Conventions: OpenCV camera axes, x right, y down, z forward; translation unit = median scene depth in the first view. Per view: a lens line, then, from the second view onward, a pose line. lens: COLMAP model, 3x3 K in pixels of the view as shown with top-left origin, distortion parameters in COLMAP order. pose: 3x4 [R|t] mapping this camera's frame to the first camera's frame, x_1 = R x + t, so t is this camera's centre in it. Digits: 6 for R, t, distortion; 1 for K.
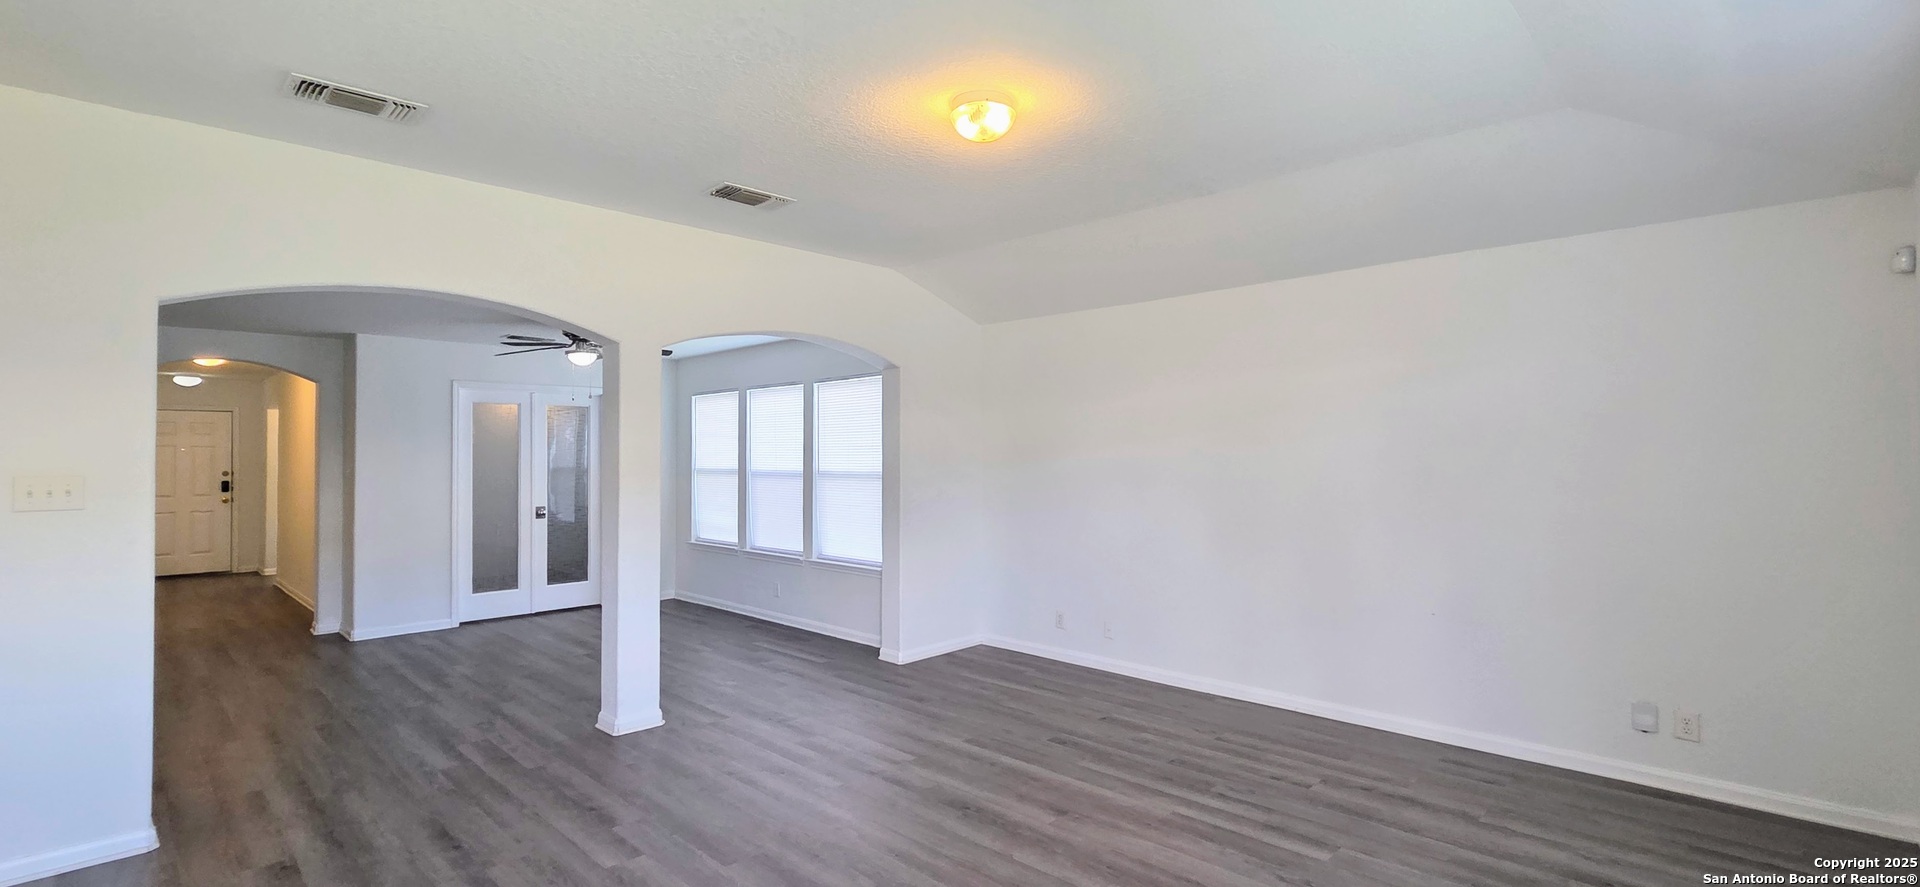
lens RADIAL K [[858.6, 0, 961.5], [0, 858.6, 433.5], [0, 0, 1]] dist [0.000483, 0.000006]
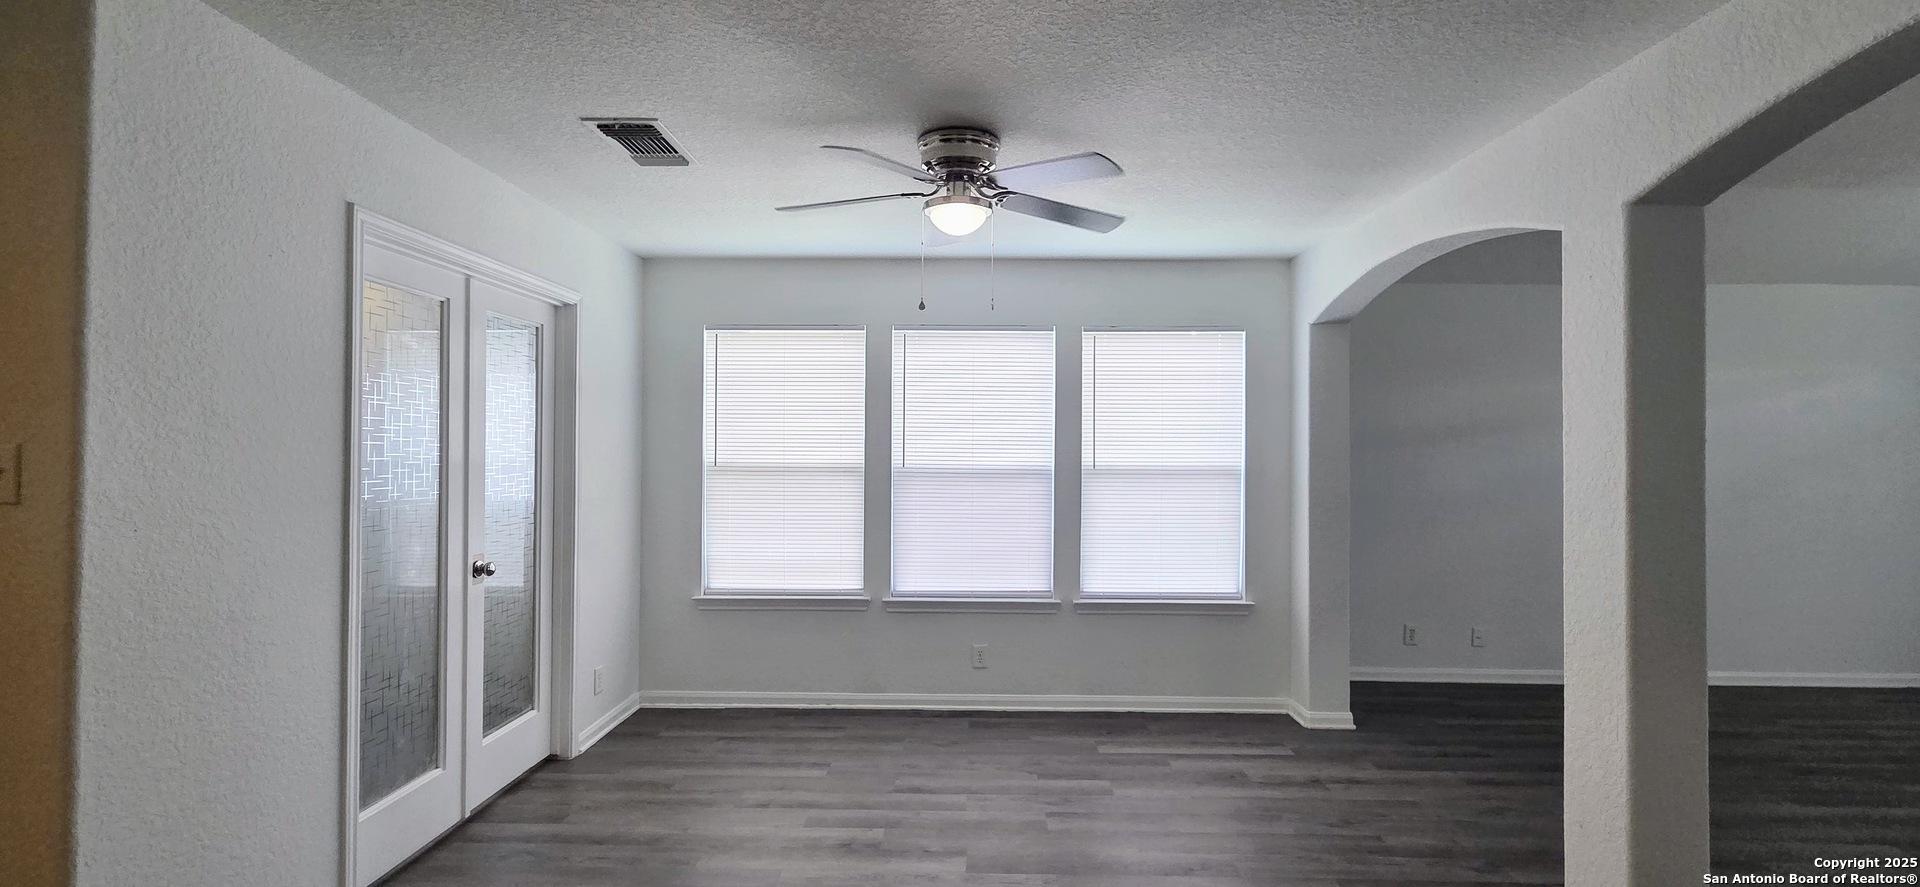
lens RADIAL K [[781.1, 0, 970.9], [0, 781.1, 442.9], [0, 0, 1]] dist [0.000361, -0.000085]
pose [[0.713681, 0.020610, 0.700167, -0.576902], [-0.029095, 0.999577, 0.000234, 0.023243], [-0.699866, -0.020538, 0.713979, 0.555030]]
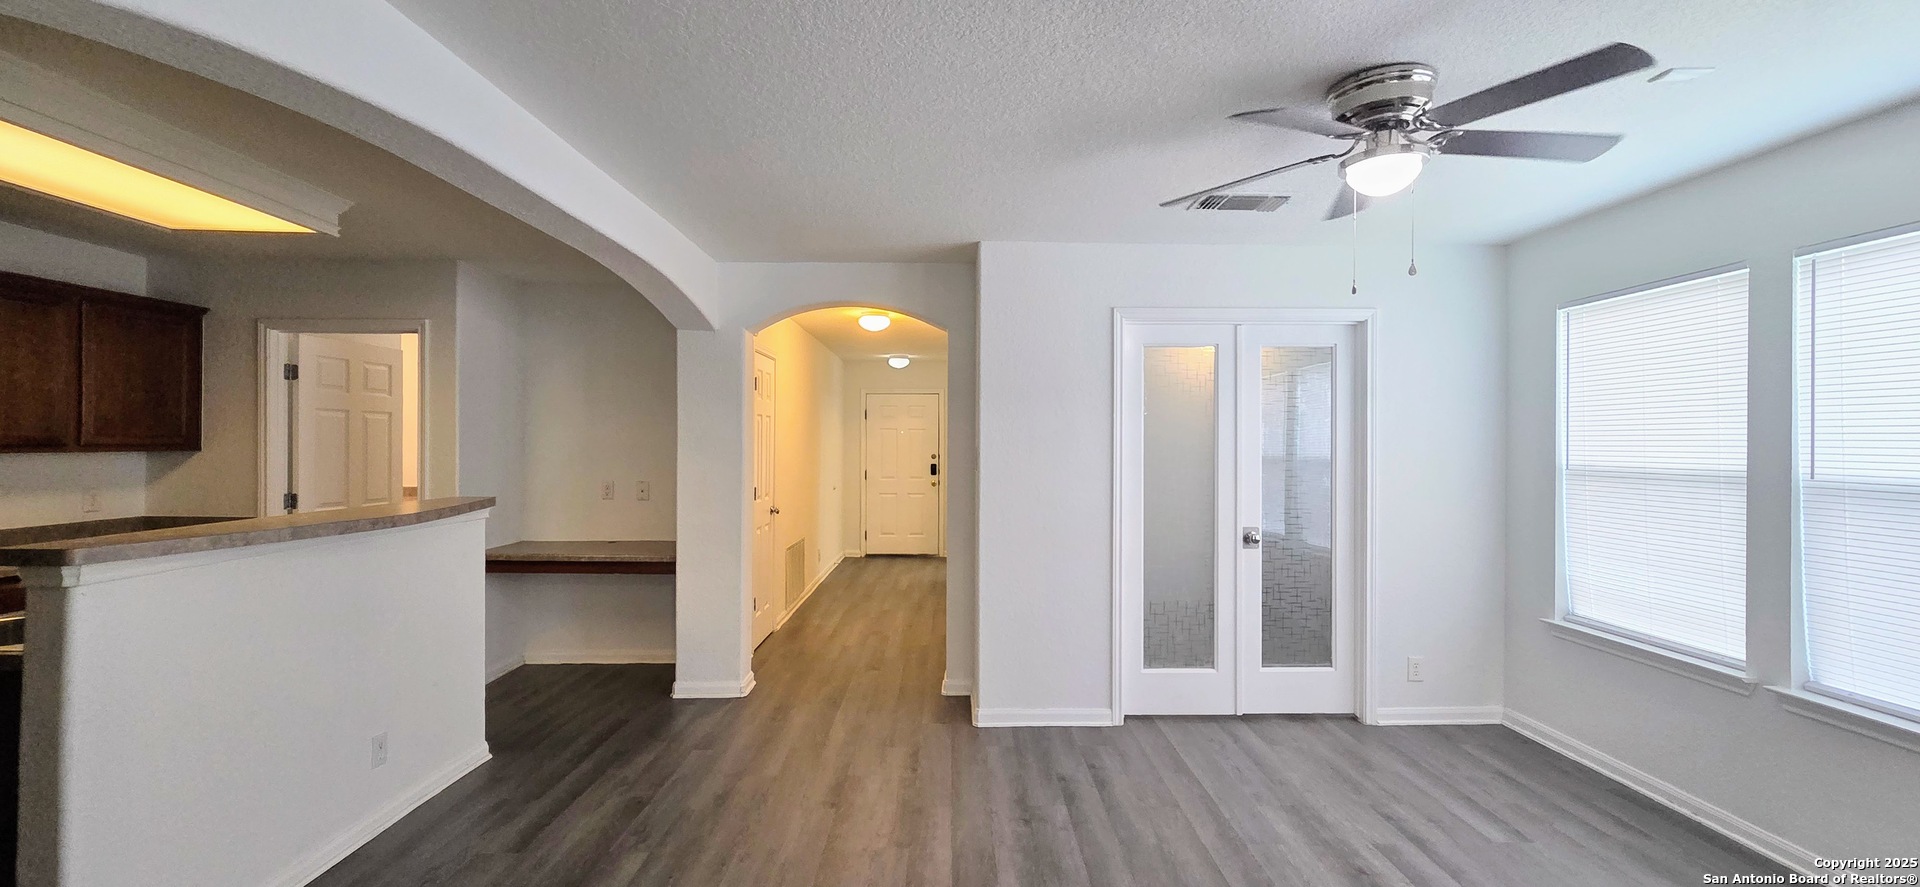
lens RADIAL K [[781.1, 0, 970.9], [0, 781.1, 442.9], [0, 0, 1]] dist [0.000361, -0.000085]
pose [[0.723990, 0.008933, -0.689753, -0.266658], [0.005229, 0.999816, 0.018438, 0.019140], [0.689791, -0.016955, 0.723810, 0.496085]]
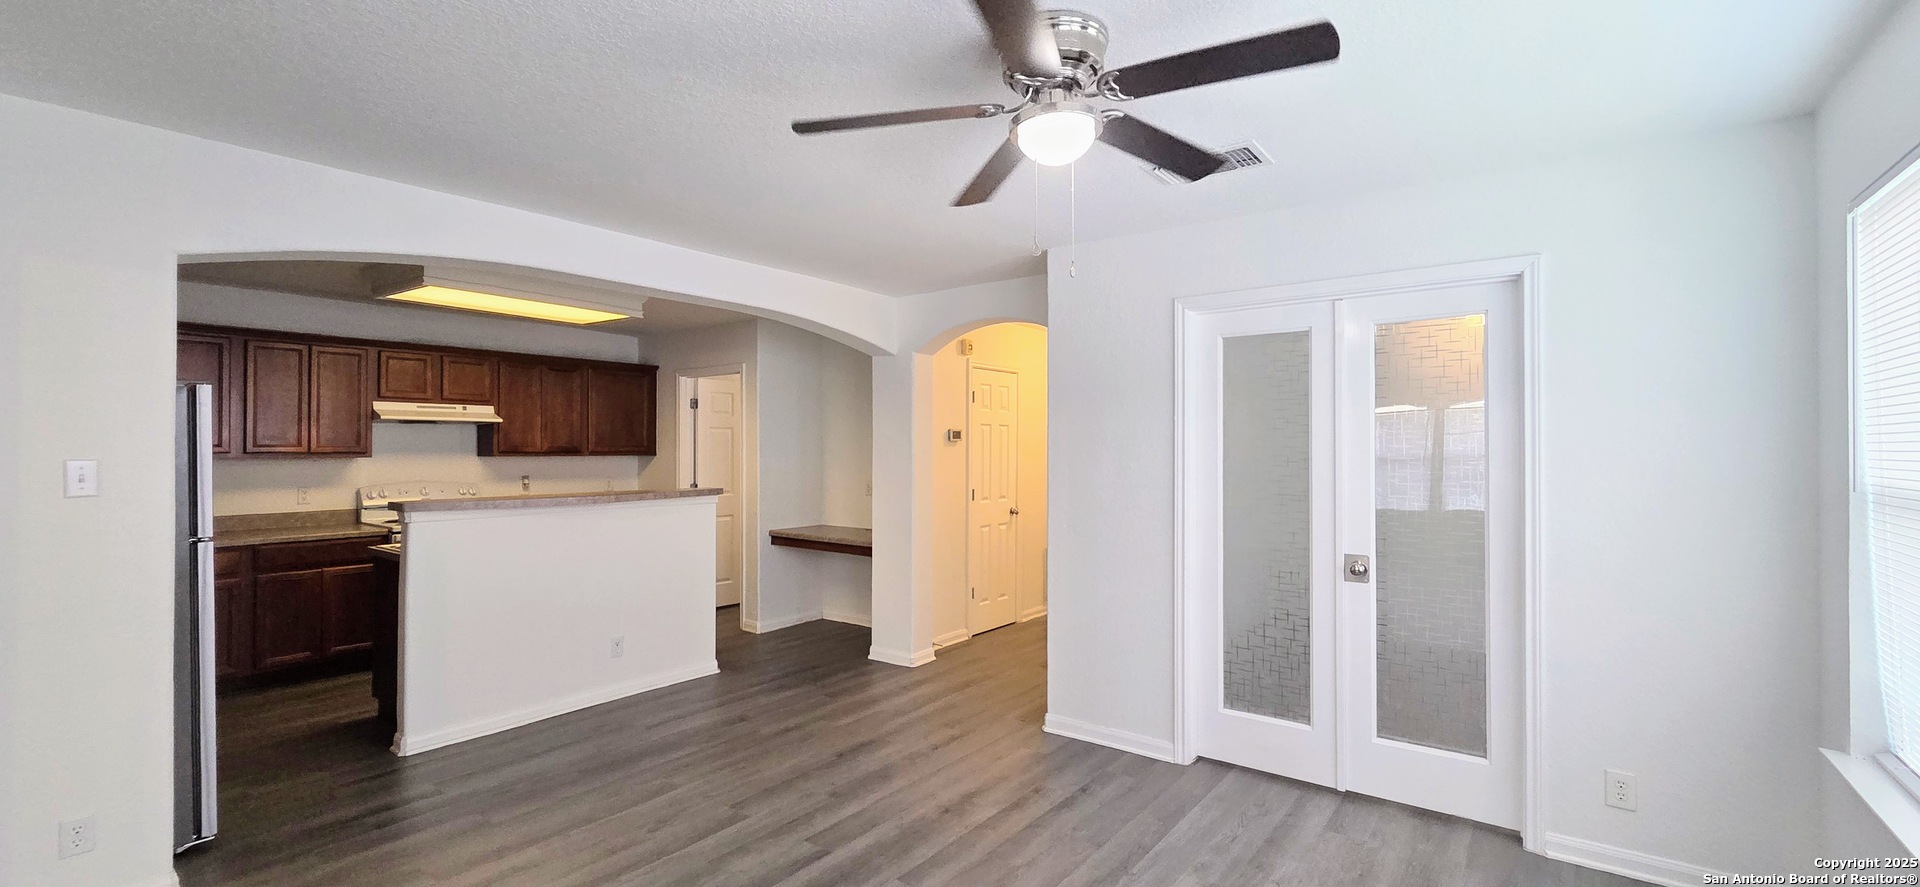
lens RADIAL K [[781.1, 0, 970.9], [0, 781.1, 442.9], [0, 0, 1]] dist [0.000361, -0.000085]
pose [[0.148103, -0.000769, -0.988972, -0.119846], [0.017440, 0.999846, 0.001834, 0.022690], [0.988818, -0.017520, 0.148094, 0.732330]]
